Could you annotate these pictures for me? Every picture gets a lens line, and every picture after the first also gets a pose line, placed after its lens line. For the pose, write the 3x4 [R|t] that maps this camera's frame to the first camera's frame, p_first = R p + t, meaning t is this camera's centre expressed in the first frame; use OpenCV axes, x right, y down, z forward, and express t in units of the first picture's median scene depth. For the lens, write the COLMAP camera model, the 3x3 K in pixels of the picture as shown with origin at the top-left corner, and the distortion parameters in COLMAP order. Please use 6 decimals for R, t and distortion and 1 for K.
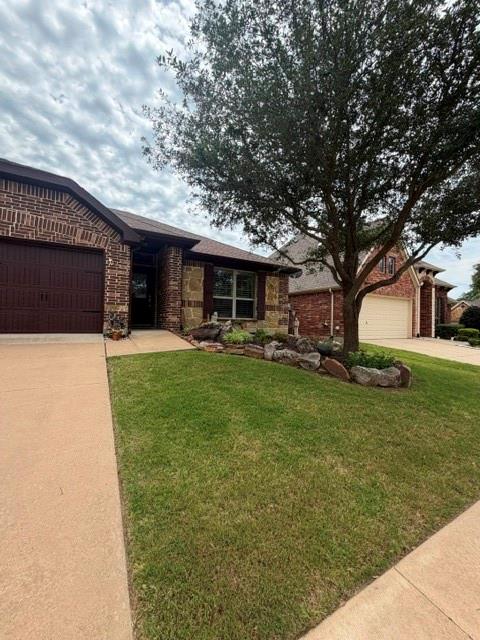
lens RADIAL K [[256.7, 0, 241.1], [0, 256.7, 319.0], [0, 0, 1]] dist [0.005991, 0.000067]
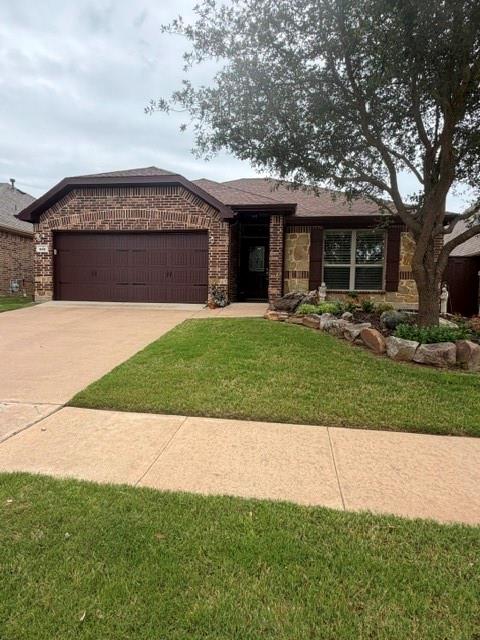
lens RADIAL K [[342.9, 0, 240.0], [0, 342.9, 320.0], [0, 0, 1]] dist [0.005429, 0.000376]
pose [[0.795744, 0.030725, -0.604853, 0.518217], [0.003563, 0.998458, 0.055406, 0.044938], [0.605623, -0.046244, 0.794407, -0.132366]]
